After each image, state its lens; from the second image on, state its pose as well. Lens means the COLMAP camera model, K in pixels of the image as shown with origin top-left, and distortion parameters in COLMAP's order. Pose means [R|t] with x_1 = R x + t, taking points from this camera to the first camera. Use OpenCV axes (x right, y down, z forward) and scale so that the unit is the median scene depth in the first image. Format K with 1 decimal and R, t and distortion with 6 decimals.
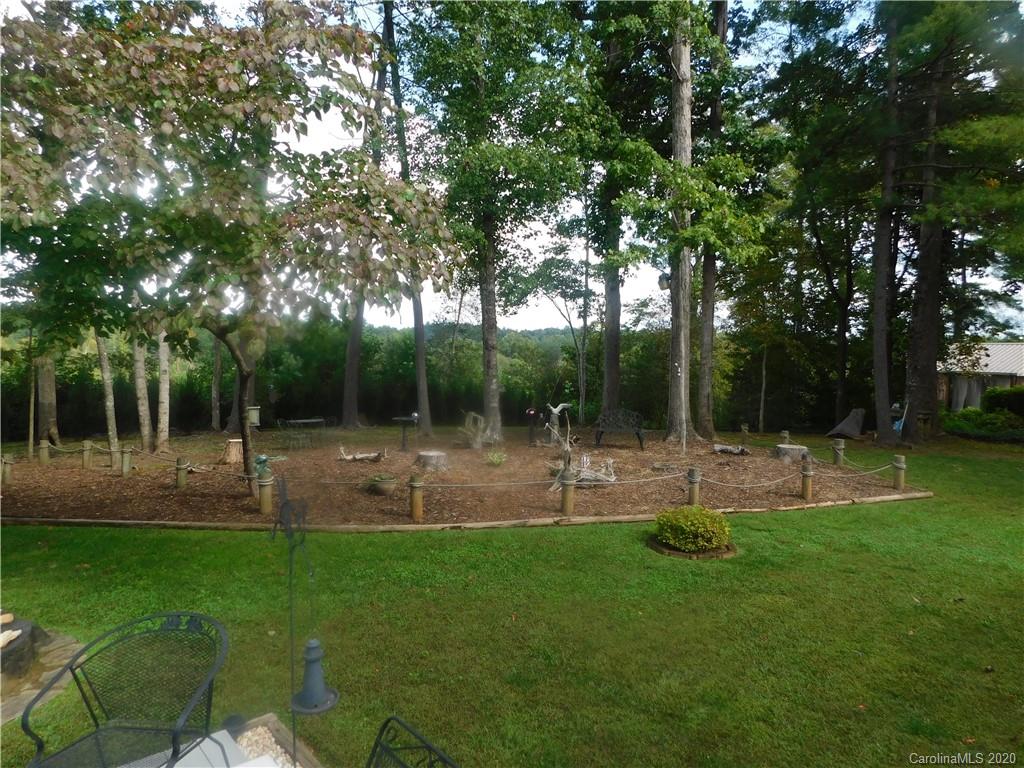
lens RADIAL K [[679.0, 0, 507.0], [0, 679.0, 383.6], [0, 0, 1]] dist [-0.036016, 0.000221]
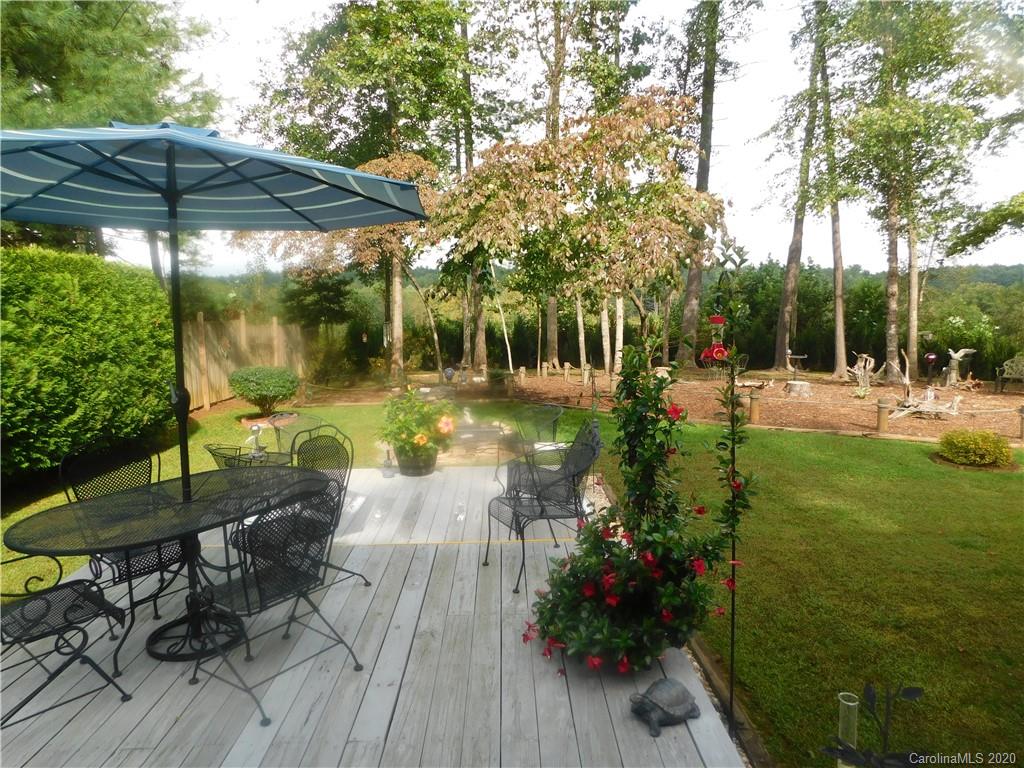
lens RADIAL K [[679.0, 0, 513.5], [0, 679.0, 382.7], [0, 0, 1]] dist [-0.036016, 0.000221]
pose [[0.779891, 0.061566, -0.622880, 0.221680], [-0.015995, 0.996786, 0.078497, 0.014765], [0.625711, -0.051256, 0.778369, -0.240348]]
